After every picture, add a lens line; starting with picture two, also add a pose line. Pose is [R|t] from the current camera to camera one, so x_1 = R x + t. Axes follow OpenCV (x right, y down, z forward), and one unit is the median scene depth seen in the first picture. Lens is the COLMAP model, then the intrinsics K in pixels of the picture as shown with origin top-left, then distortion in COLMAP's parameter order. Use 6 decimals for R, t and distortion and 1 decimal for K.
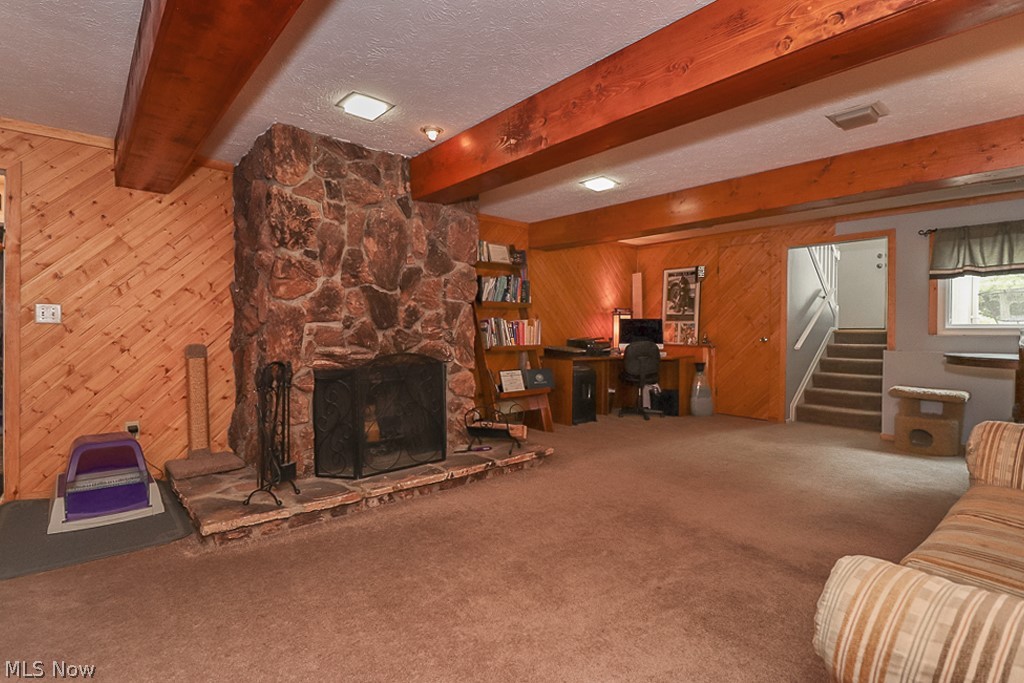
lens RADIAL K [[488.2, 0, 512.0], [0, 488.2, 337.7], [0, 0, 1]] dist [0.000635, -0.000137]
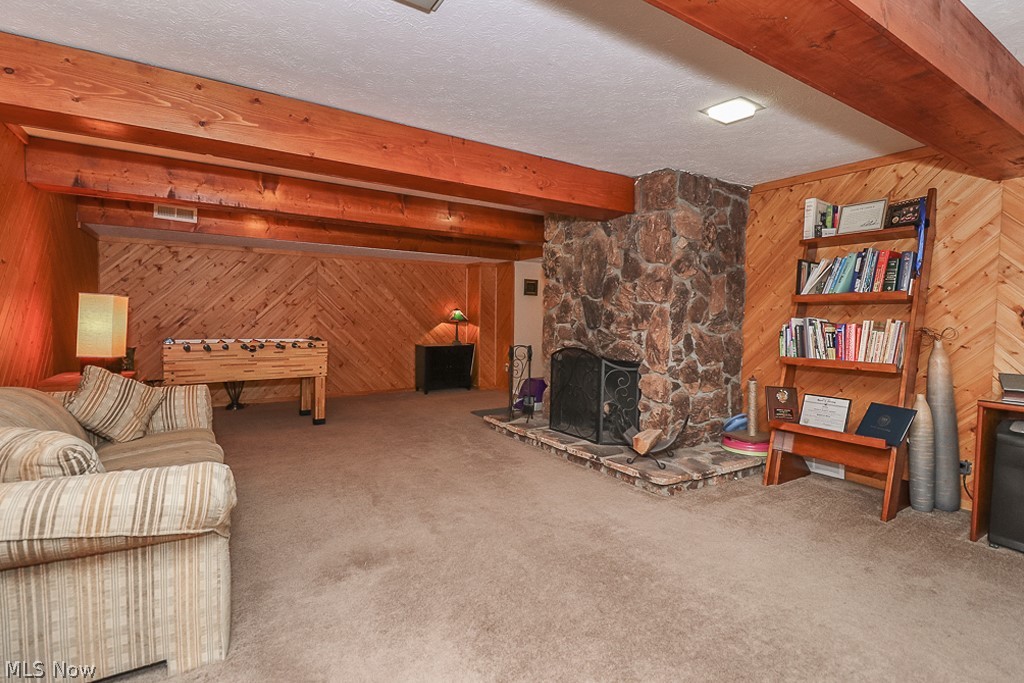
lens RADIAL K [[488.2, 0, 512.0], [0, 488.2, 337.7], [0, 0, 1]] dist [0.000635, -0.000137]
pose [[-0.159915, 0.032949, -0.986581, 1.005270], [-0.031620, 0.998759, 0.038481, -0.035984], [0.986624, 0.037349, -0.158675, 0.961197]]
